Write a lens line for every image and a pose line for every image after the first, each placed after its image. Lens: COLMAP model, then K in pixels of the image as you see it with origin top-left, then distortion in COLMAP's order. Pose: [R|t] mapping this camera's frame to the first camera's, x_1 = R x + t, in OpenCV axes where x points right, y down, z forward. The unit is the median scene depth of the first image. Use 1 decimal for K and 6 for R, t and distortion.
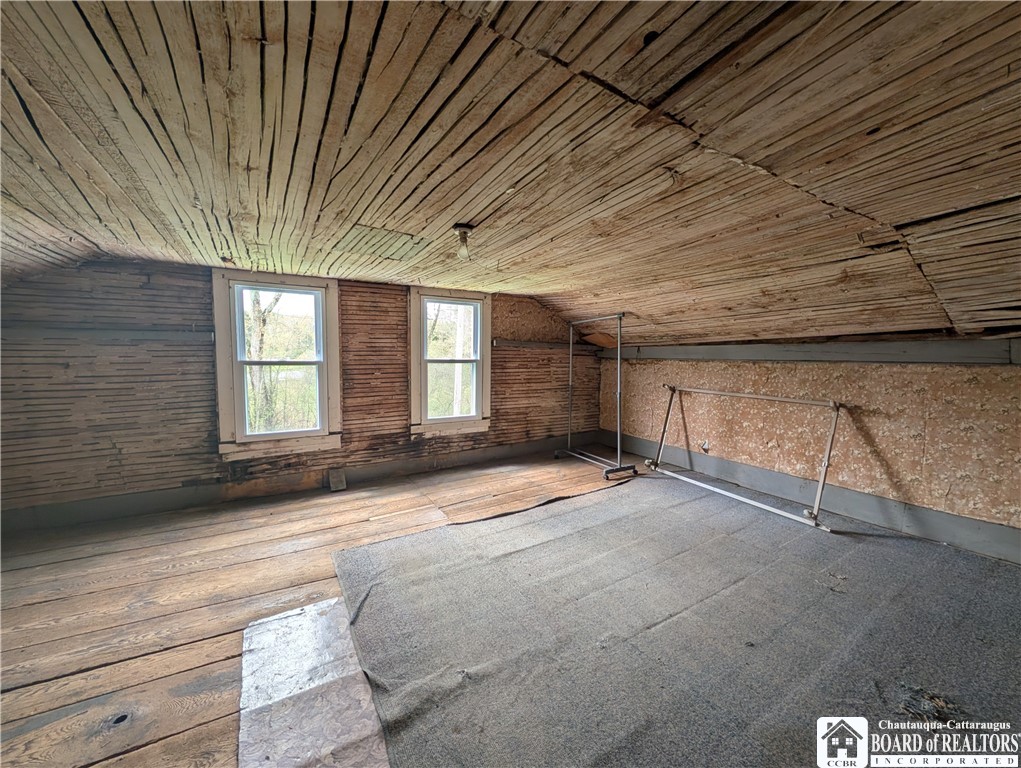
lens RADIAL K [[392.0, 0, 509.2], [0, 392.0, 380.5], [0, 0, 1]] dist [-0.002002, -0.000203]
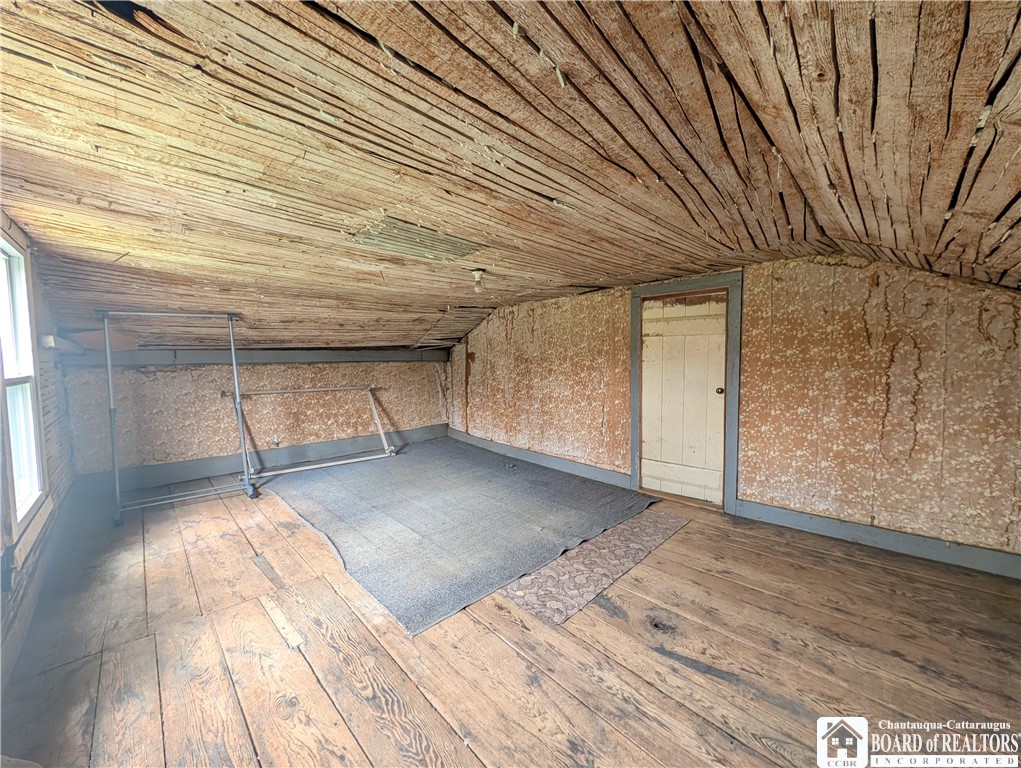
lens RADIAL K [[392.0, 0, 510.5], [0, 392.0, 382.5], [0, 0, 1]] dist [-0.002002, -0.000203]
pose [[-0.221867, -0.072233, 0.972398, -0.788232], [0.069238, 0.993568, 0.089604, -0.055867], [-0.972616, 0.087207, -0.215439, 0.633880]]
